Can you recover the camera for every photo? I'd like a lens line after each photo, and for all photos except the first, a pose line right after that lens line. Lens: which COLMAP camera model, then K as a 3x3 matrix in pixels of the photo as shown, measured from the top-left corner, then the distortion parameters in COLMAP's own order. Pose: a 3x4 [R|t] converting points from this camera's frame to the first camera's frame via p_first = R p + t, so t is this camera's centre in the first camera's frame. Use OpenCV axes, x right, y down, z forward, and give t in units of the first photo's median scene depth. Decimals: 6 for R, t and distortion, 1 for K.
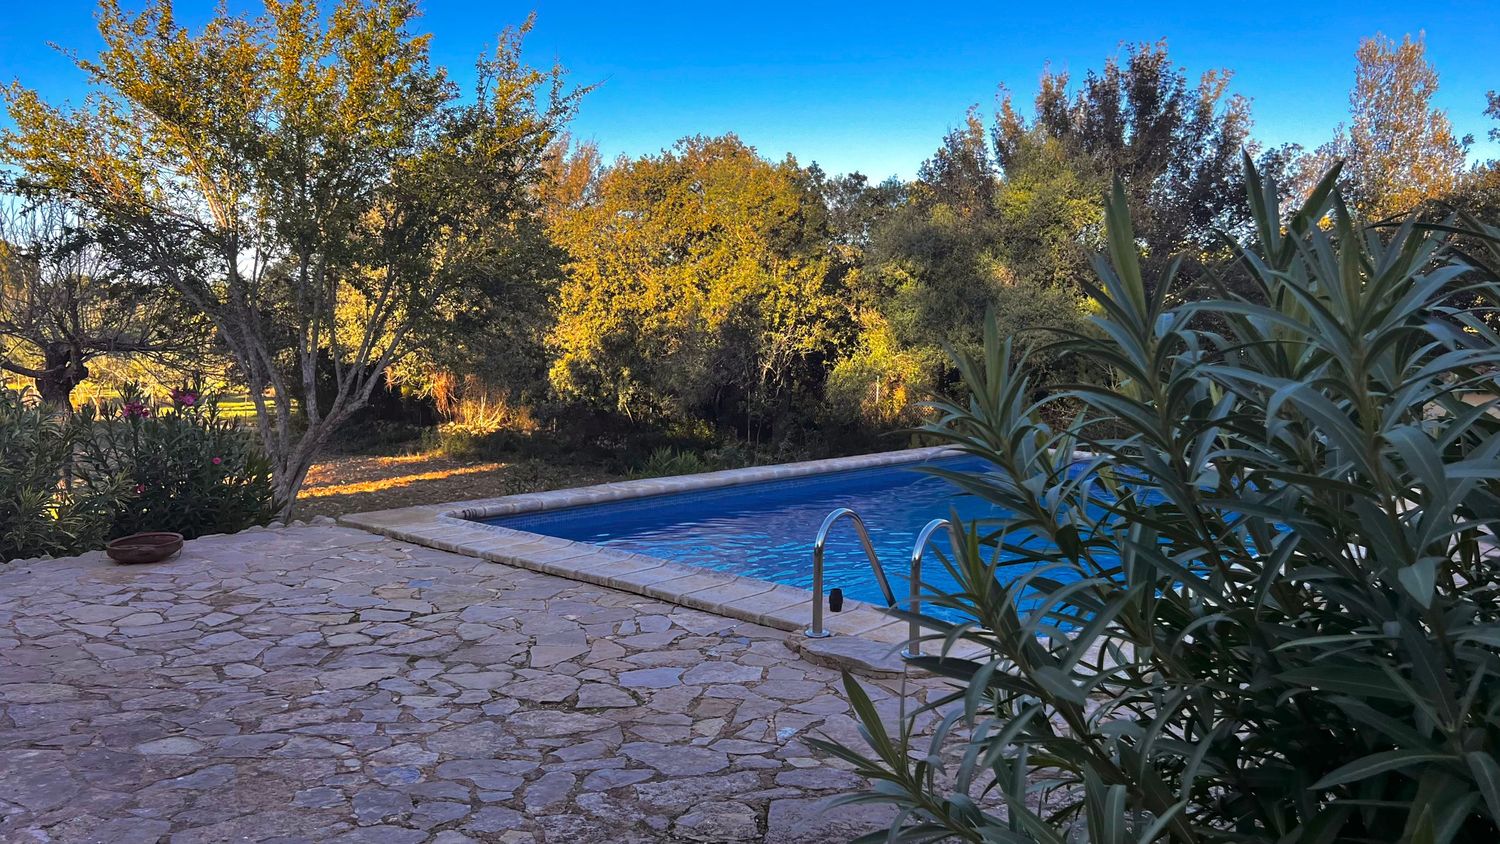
lens RADIAL K [[1148.5, 0, 754.0], [0, 1148.5, 417.1], [0, 0, 1]] dist [0.024310, -0.024299]
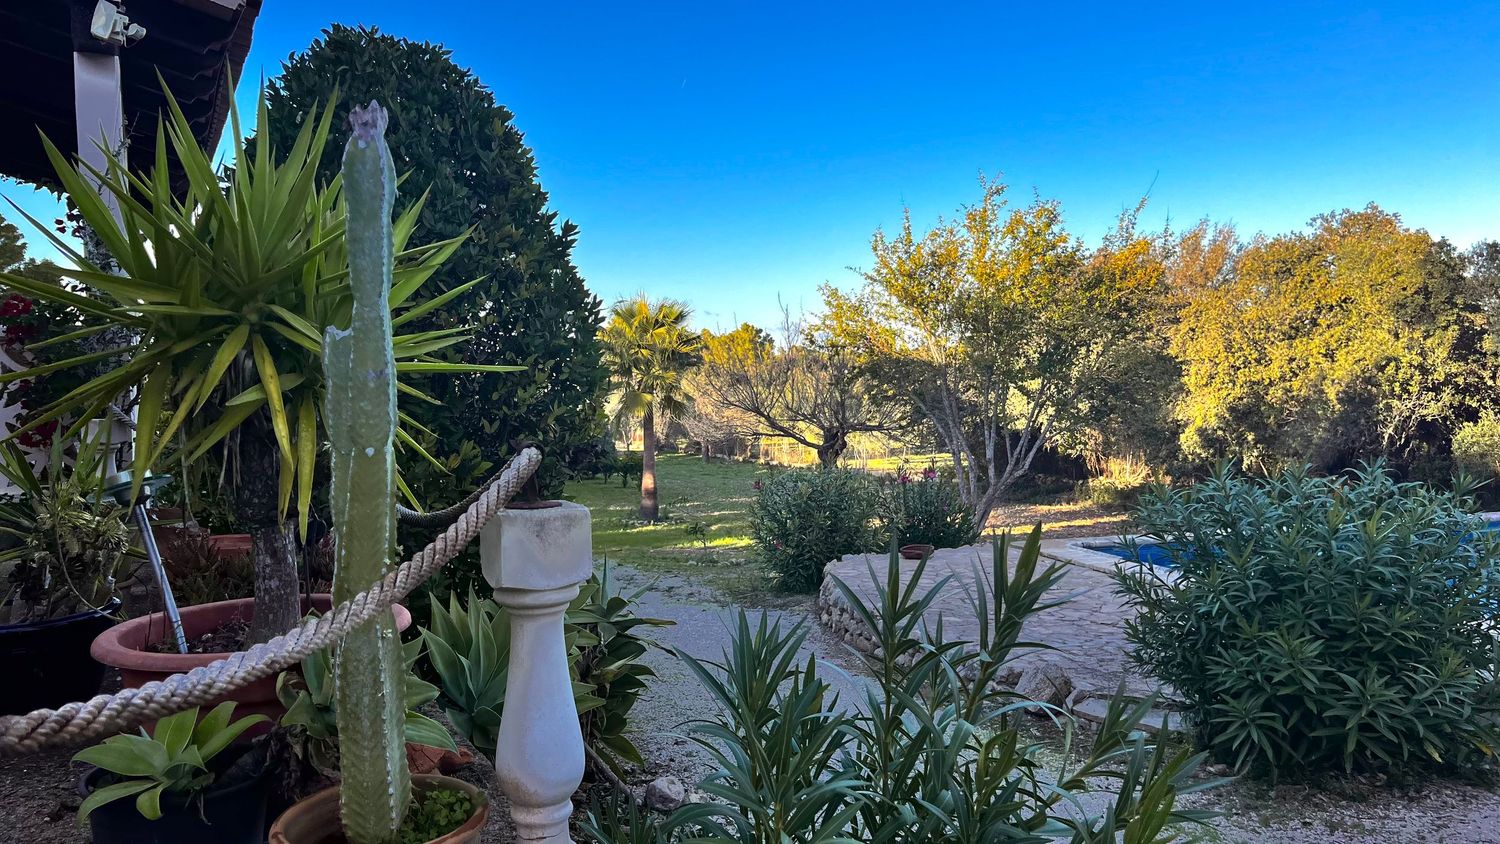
lens RADIAL K [[1148.5, 0, 746.2], [0, 1148.5, 446.4], [0, 0, 1]] dist [0.024310, -0.024299]
pose [[0.843489, -0.004125, -0.537131, 0.082007], [-0.004207, 0.999889, -0.014286, -0.011385], [0.537130, 0.014310, 0.843378, -0.236503]]
